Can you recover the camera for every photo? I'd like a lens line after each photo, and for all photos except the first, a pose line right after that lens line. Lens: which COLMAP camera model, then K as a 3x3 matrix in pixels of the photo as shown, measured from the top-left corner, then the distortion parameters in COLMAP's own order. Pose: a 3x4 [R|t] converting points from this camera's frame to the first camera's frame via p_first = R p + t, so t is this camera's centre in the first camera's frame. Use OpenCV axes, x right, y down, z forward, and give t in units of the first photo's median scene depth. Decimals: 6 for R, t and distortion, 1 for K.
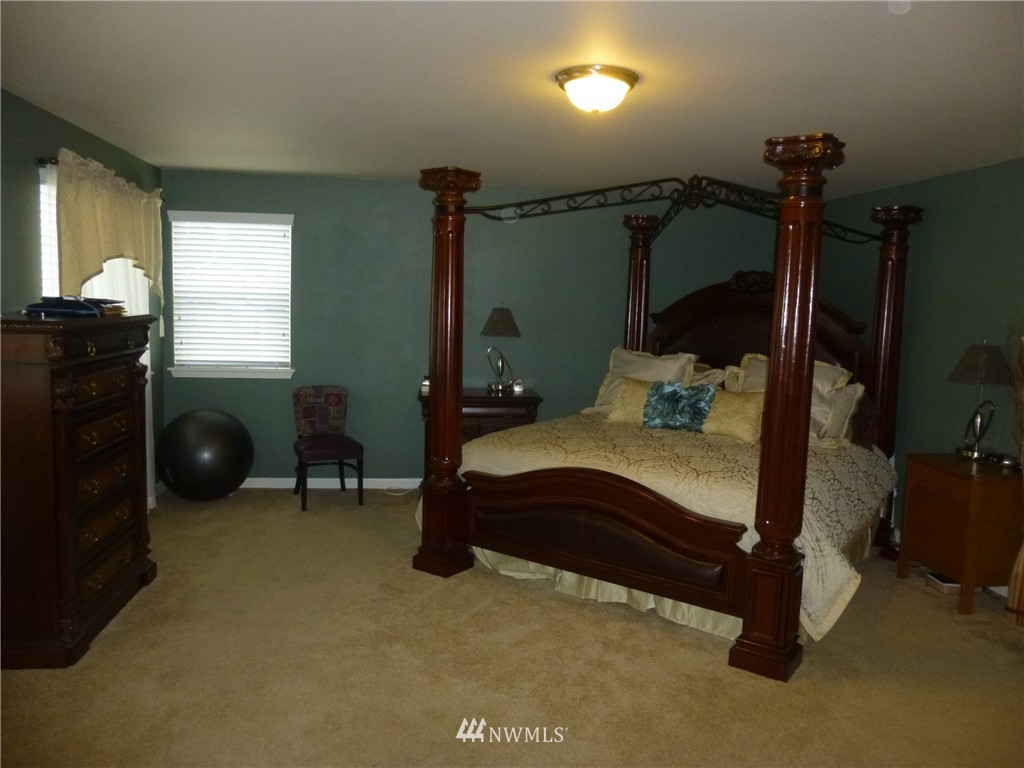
lens RADIAL K [[764.9, 0, 504.6], [0, 764.9, 384.1], [0, 0, 1]] dist [-0.043402, 0.028967]
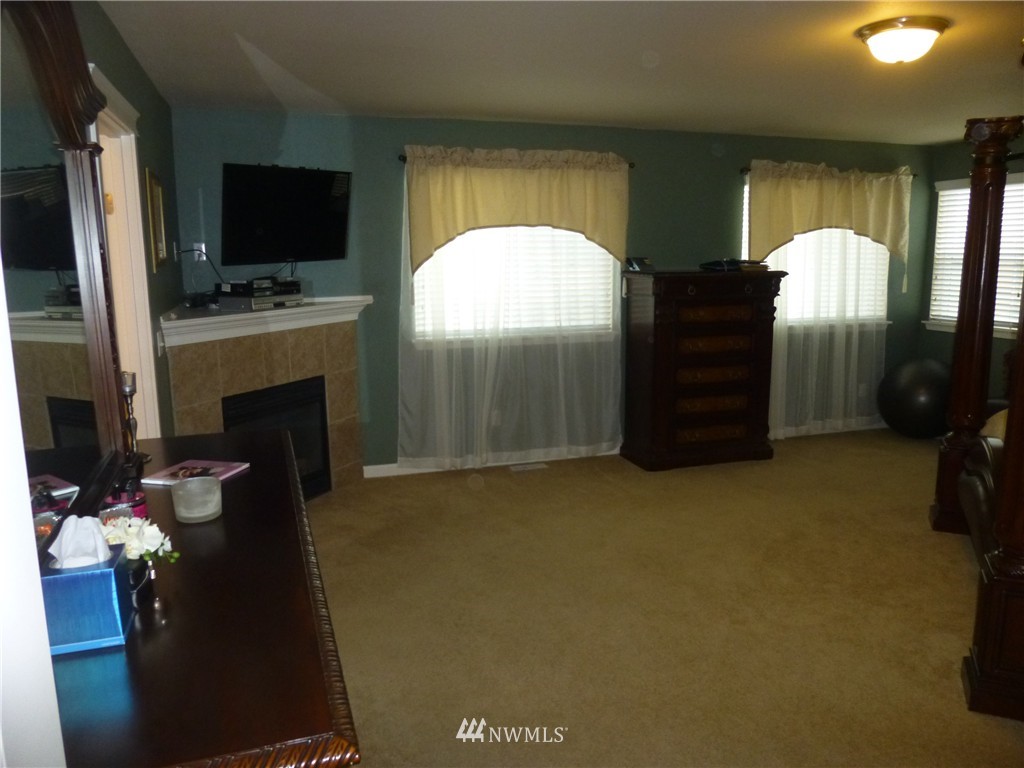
lens RADIAL K [[764.9, 0, 508.9], [0, 764.9, 383.6], [0, 0, 1]] dist [-0.043402, 0.028967]
pose [[0.230433, 0.131538, -0.964157, 0.741825], [-0.094288, 0.989178, 0.112417, 0.003612], [0.968509, 0.065003, 0.240342, 0.174914]]
